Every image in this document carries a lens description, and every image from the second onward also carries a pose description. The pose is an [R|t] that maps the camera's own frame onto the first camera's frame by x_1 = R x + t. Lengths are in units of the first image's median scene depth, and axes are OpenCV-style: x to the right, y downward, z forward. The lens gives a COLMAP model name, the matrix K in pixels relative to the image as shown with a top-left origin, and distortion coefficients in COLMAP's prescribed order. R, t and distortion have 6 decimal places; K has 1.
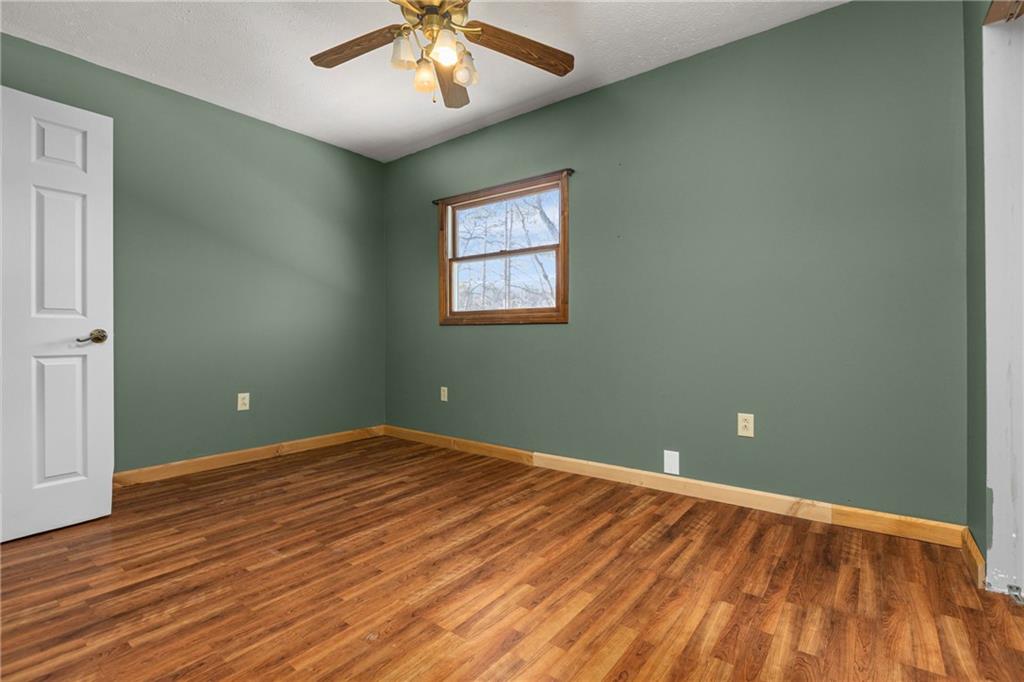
lens RADIAL K [[477.1, 0, 509.6], [0, 477.1, 333.3], [0, 0, 1]] dist [-0.003680, -0.000931]
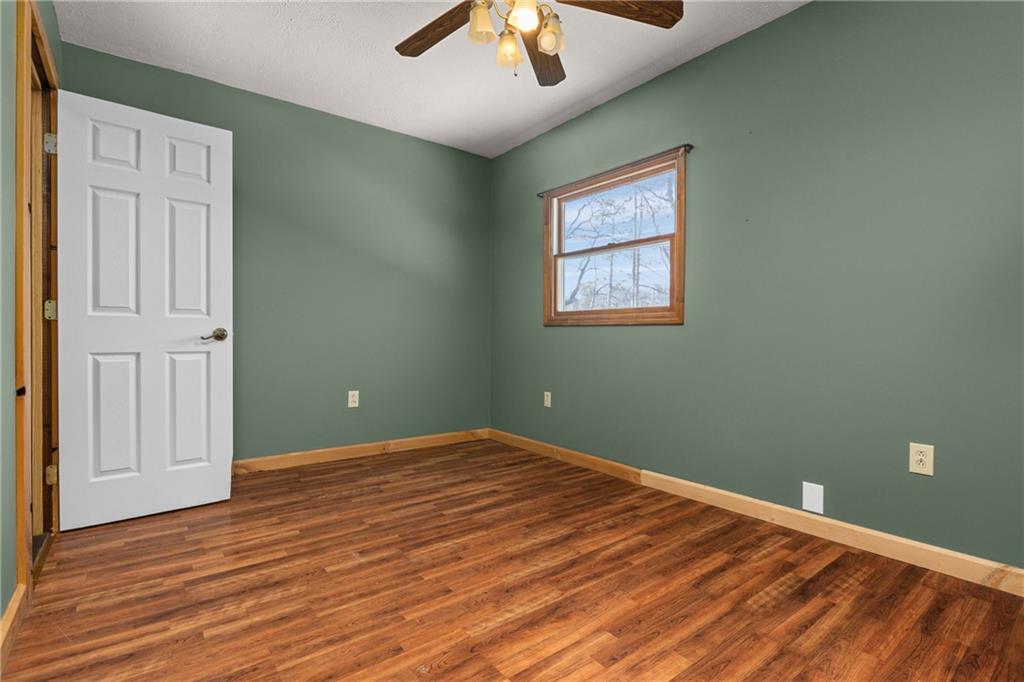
lens RADIAL K [[486.0, 0, 512.0], [0, 486.0, 341.0], [0, 0, 1]] dist [-0.003418, -0.002067]
pose [[0.967389, 0.012199, -0.253001, 0.070692], [-0.009118, 0.999869, 0.013343, -0.000093], [0.253131, -0.010601, 0.967374, 0.111382]]
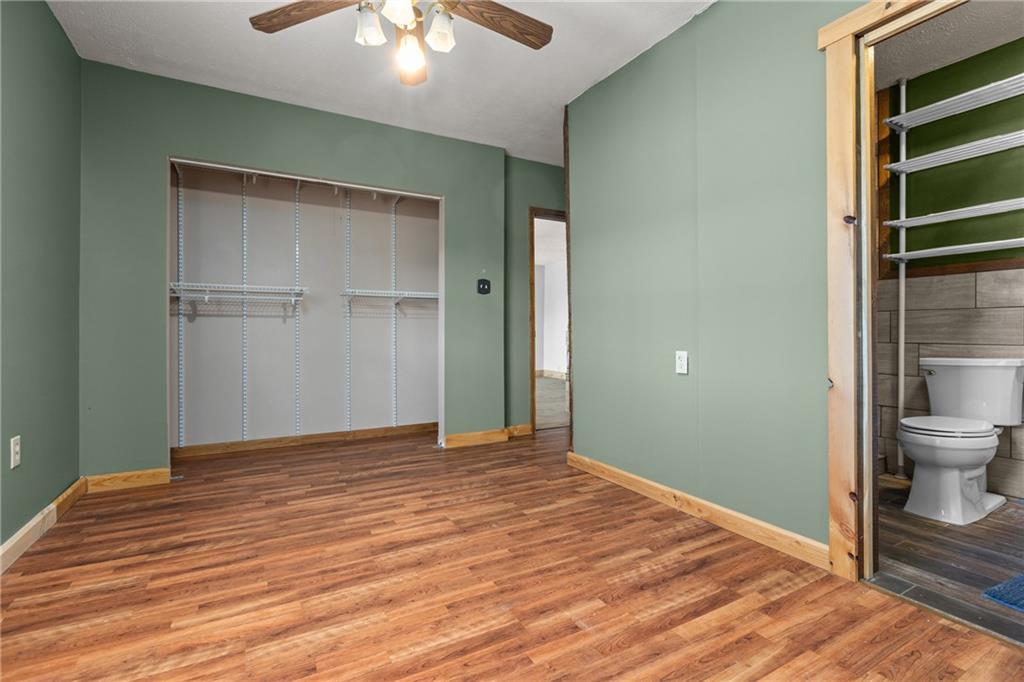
lens RADIAL K [[477.1, 0, 509.6], [0, 477.1, 333.3], [0, 0, 1]] dist [-0.003680, -0.000931]
pose [[-0.915858, 0.002627, 0.401493, -0.685076], [0.001382, 0.999993, -0.003390, 0.004651], [-0.401499, -0.002550, -0.915856, 1.717343]]
